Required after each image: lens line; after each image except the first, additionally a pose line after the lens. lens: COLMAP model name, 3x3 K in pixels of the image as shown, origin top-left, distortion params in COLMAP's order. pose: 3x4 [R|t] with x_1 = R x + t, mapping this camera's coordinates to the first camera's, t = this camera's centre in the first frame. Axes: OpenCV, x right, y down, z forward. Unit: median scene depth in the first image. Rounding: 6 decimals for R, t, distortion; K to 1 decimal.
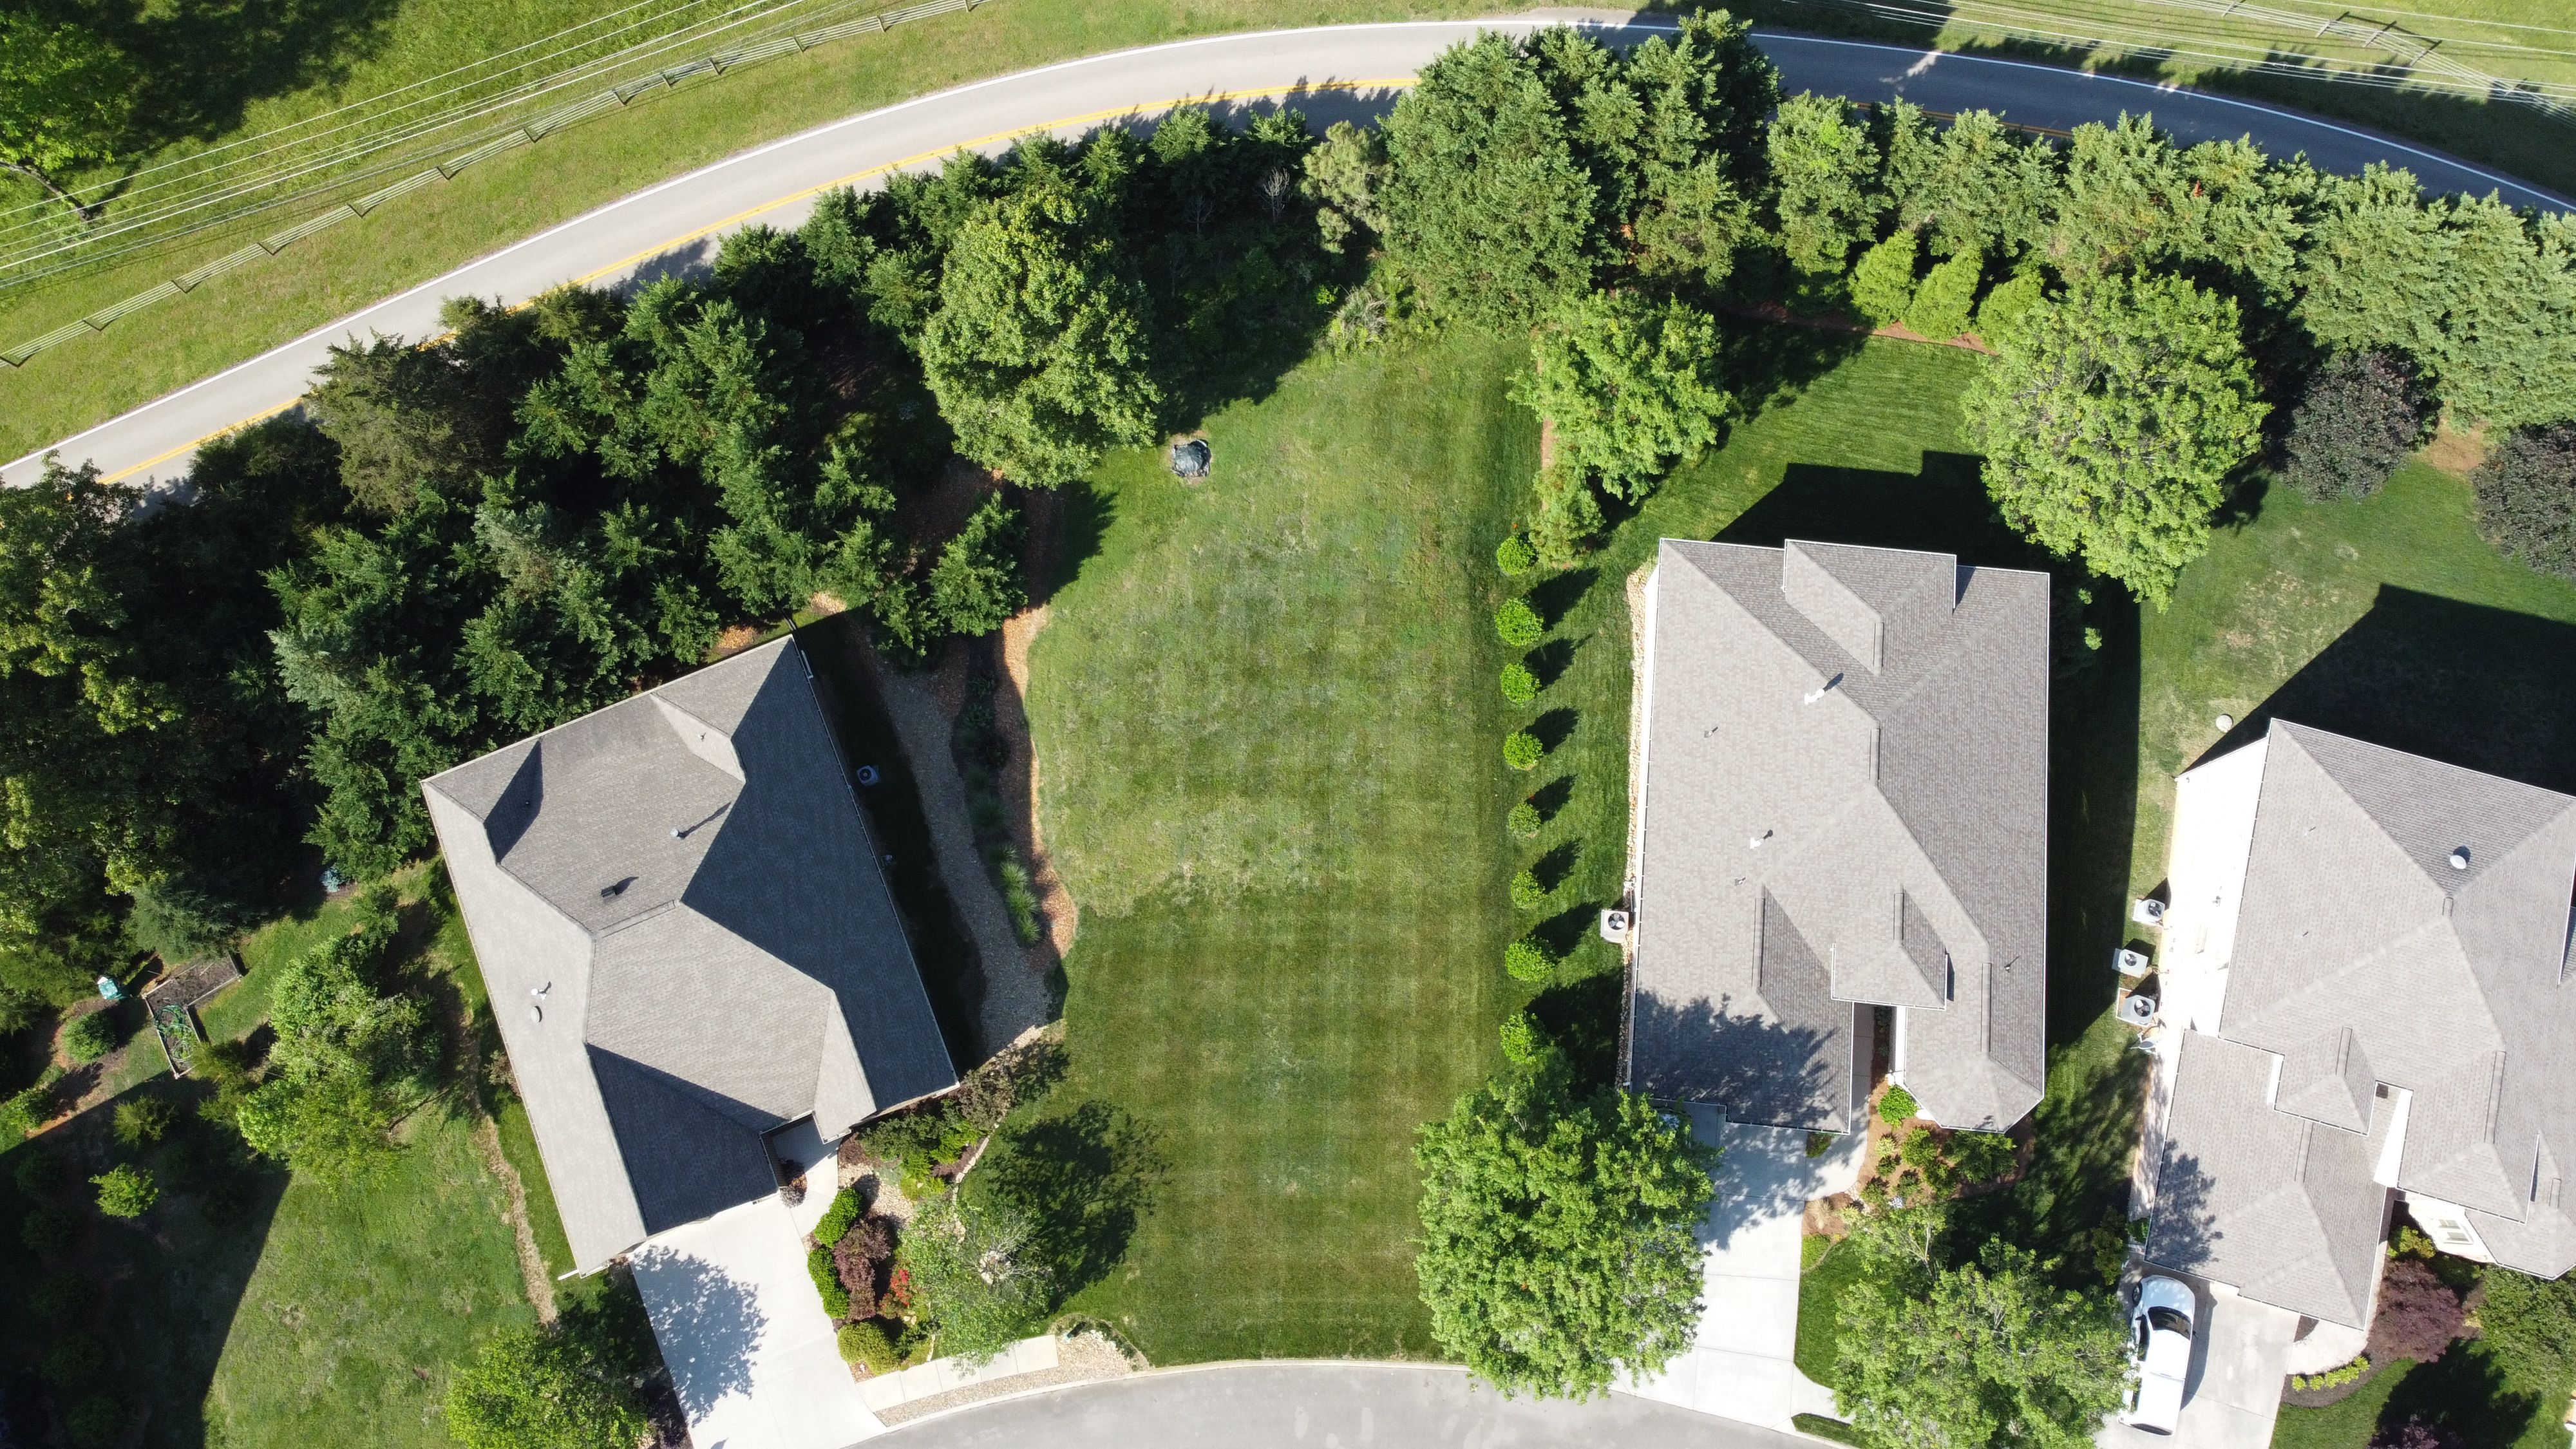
lens RADIAL K [[1933.9, 0, 1280.9], [0, 1933.9, 706.8], [0, 0, 1]] dist [0.000322, -0.004454]
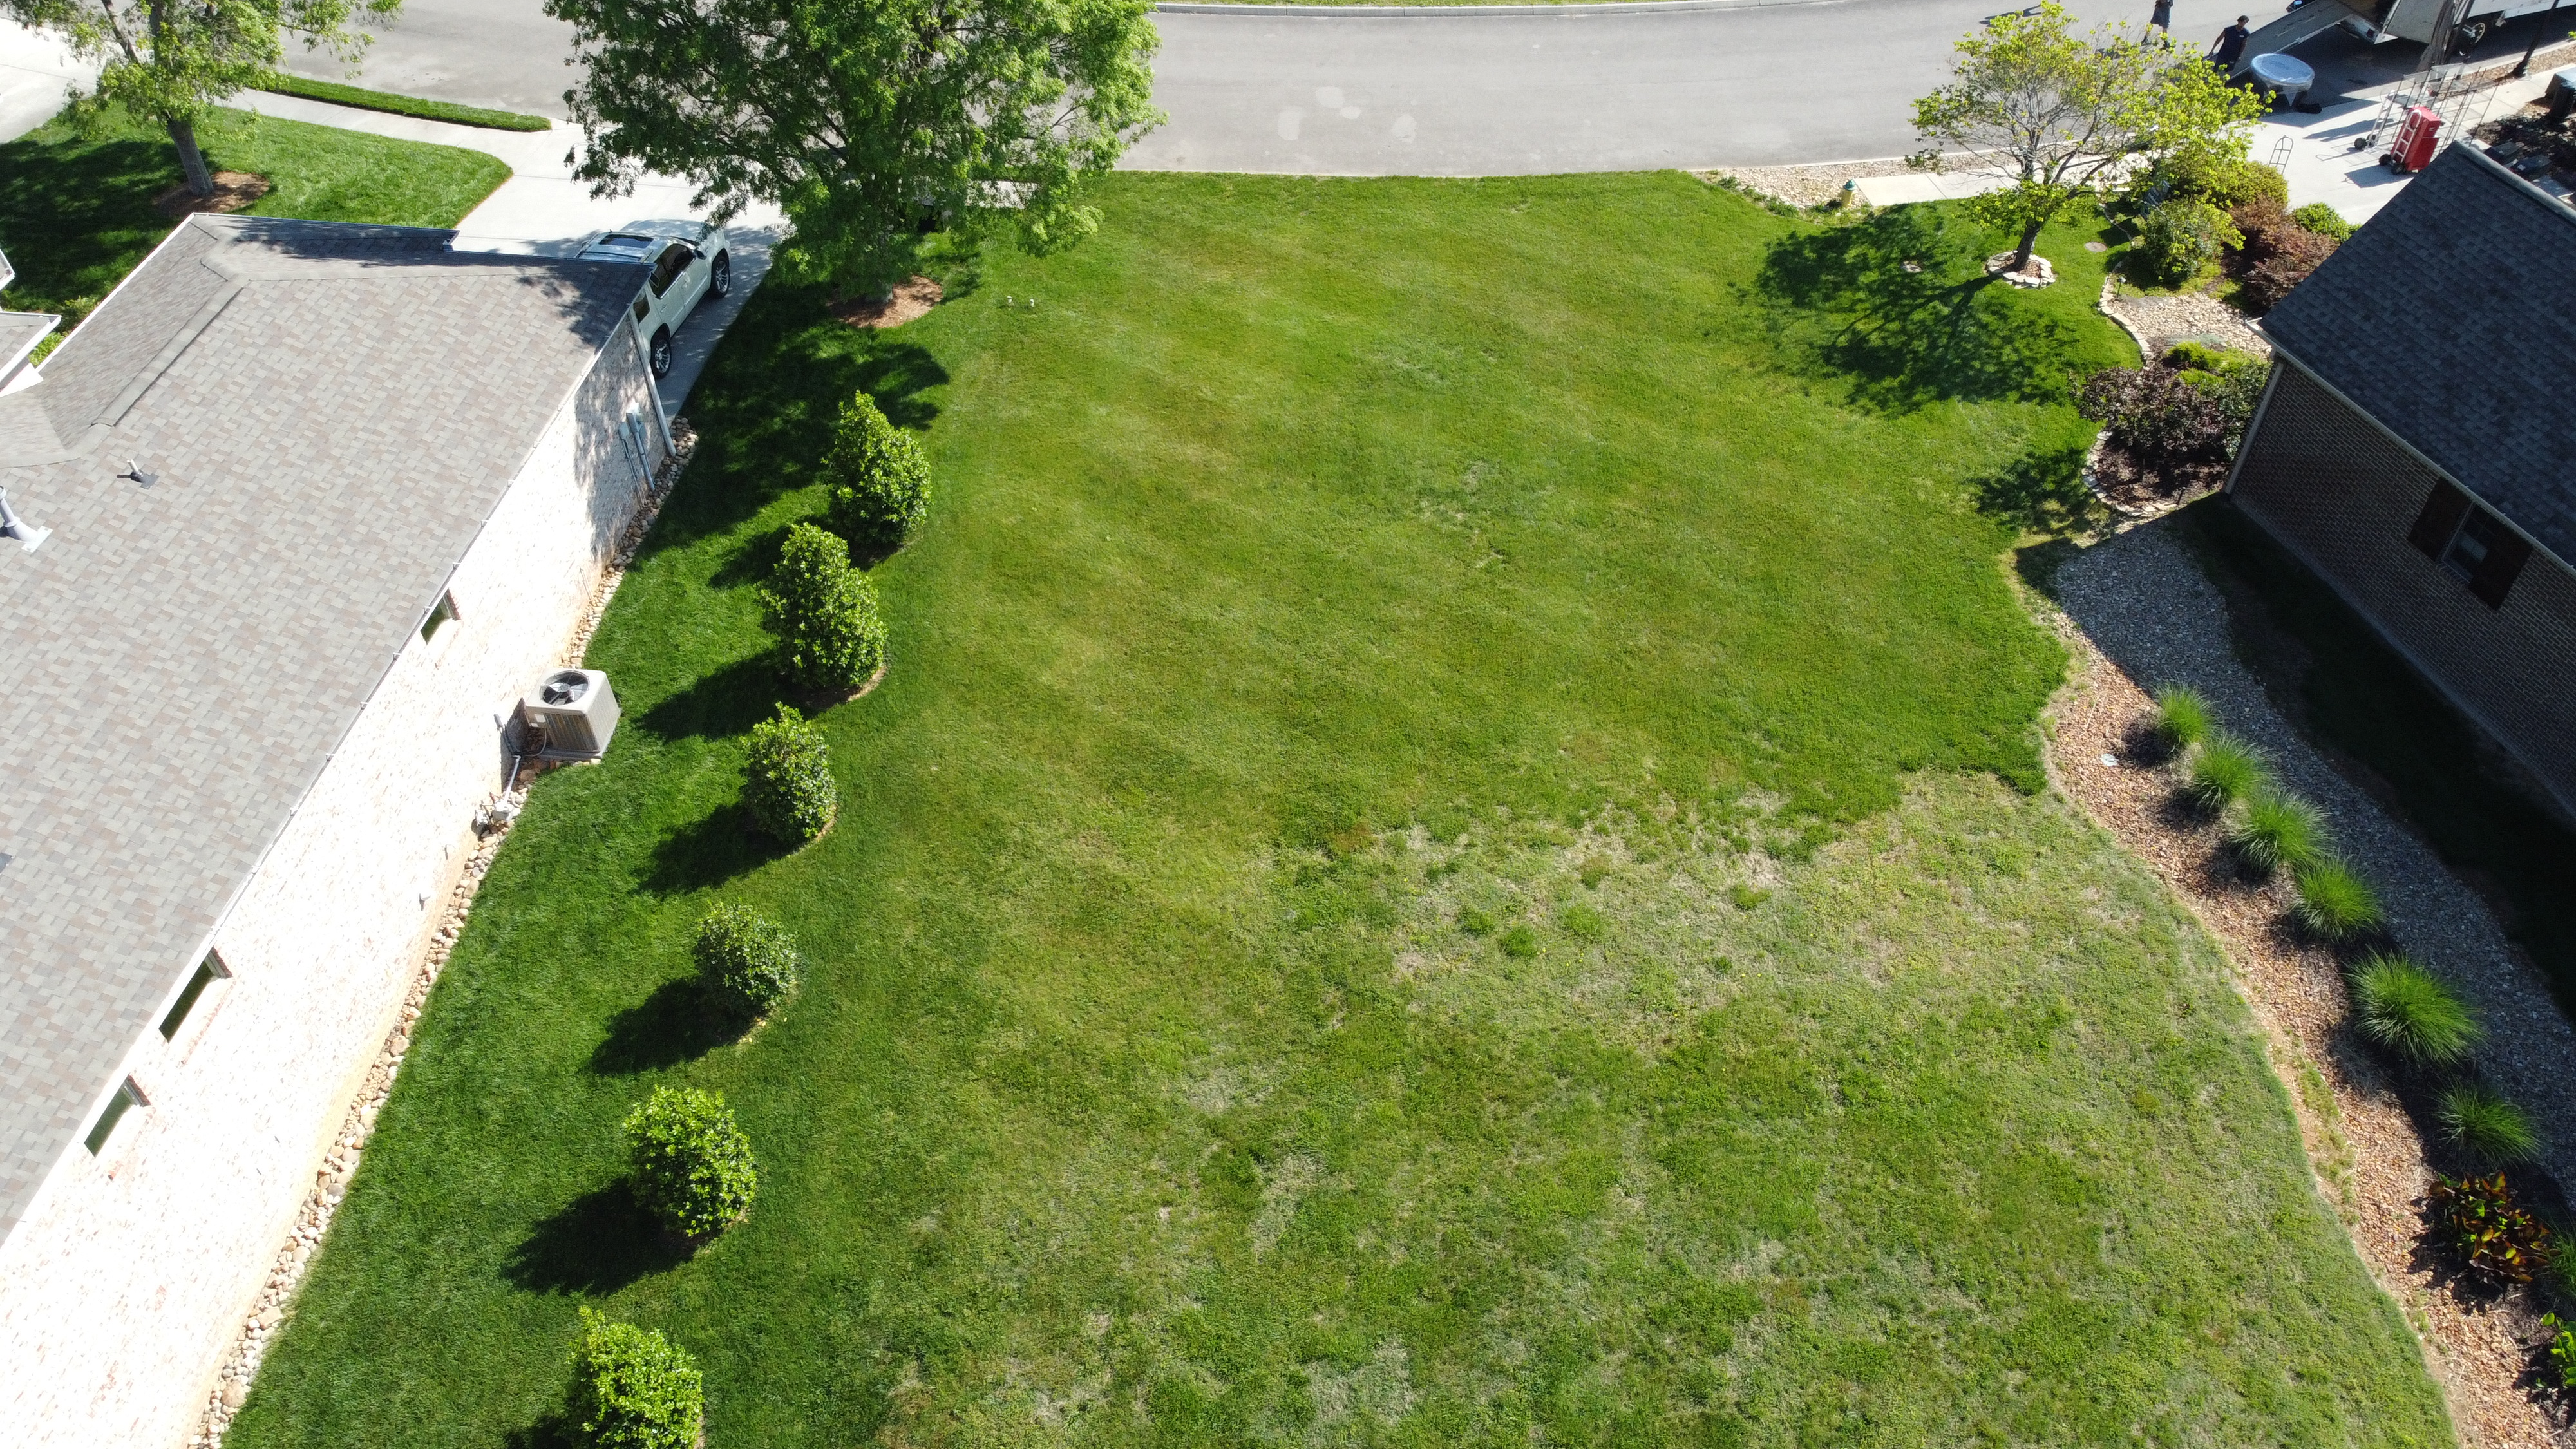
lens RADIAL K [[1933.9, 0, 1305.3], [0, 1933.9, 676.8], [0, 0, 1]] dist [0.000322, -0.004454]
pose [[-0.999482, 0.001673, 0.032138, 0.021267], [0.026402, -0.528366, 0.848606, -0.192737], [0.018400, 0.849015, 0.528049, 0.796684]]
